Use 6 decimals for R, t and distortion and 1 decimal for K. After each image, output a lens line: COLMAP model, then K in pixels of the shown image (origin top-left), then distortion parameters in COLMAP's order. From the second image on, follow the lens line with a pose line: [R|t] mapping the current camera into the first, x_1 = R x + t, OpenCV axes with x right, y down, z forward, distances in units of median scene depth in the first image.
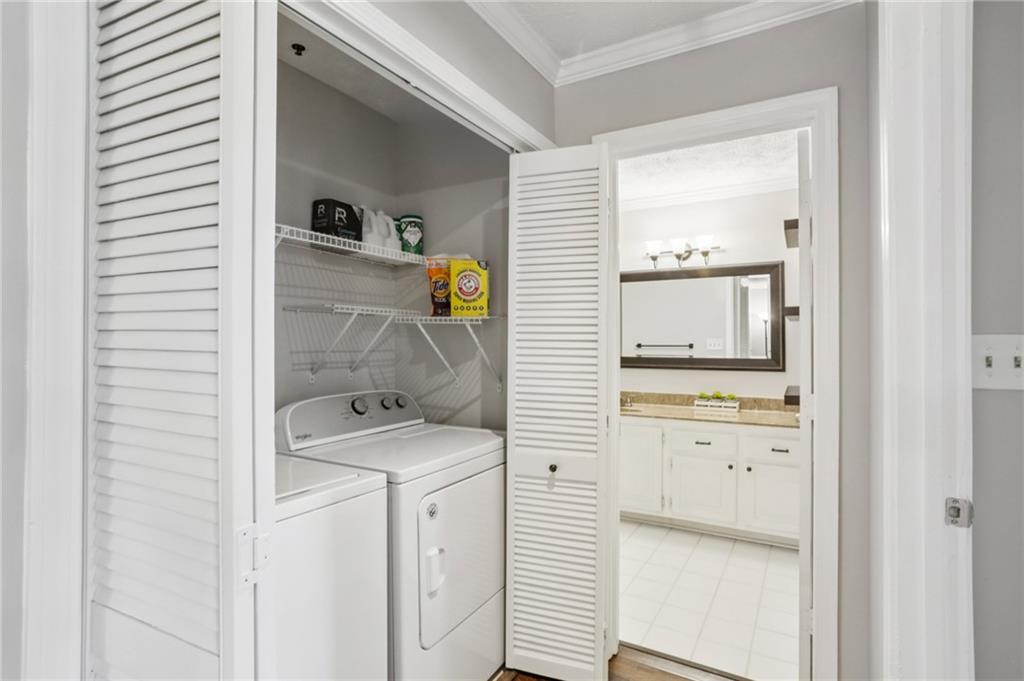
lens RADIAL K [[512.6, 0, 508.2], [0, 512.6, 339.5], [0, 0, 1]] dist [-0.027103, 0.001091]
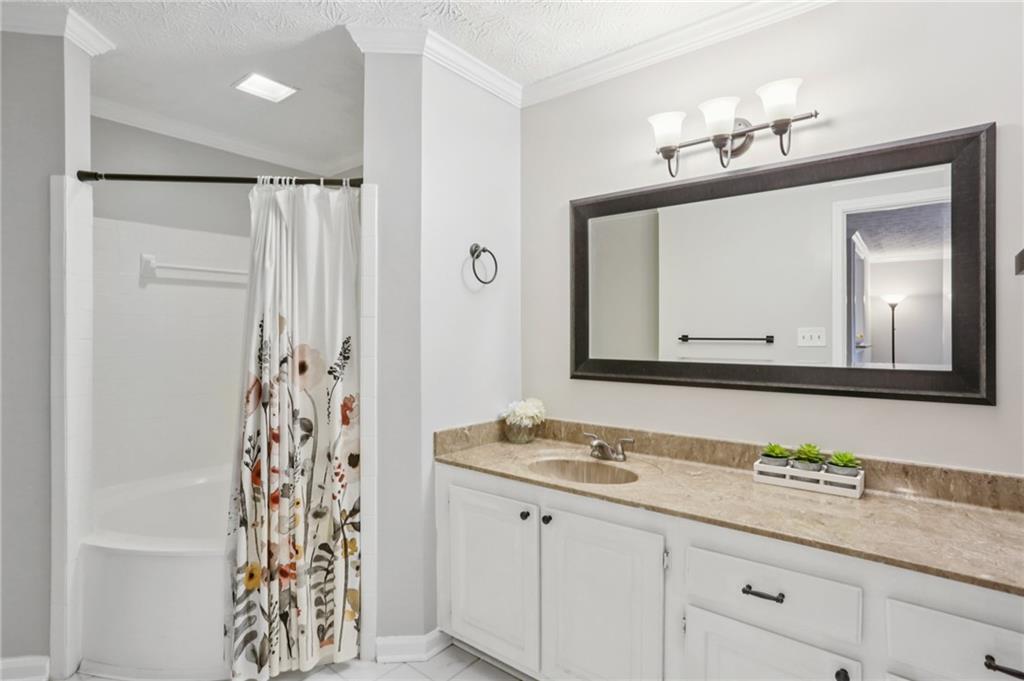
lens RADIAL K [[523.5, 0, 512.0], [0, 523.5, 340.5], [0, 0, 1]] dist [0.003804, 0.000115]
pose [[0.989005, 0.000489, -0.147881, 0.220945], [0.001862, 0.999874, 0.015764, 0.005509], [0.147870, -0.015867, 0.988879, 0.510673]]
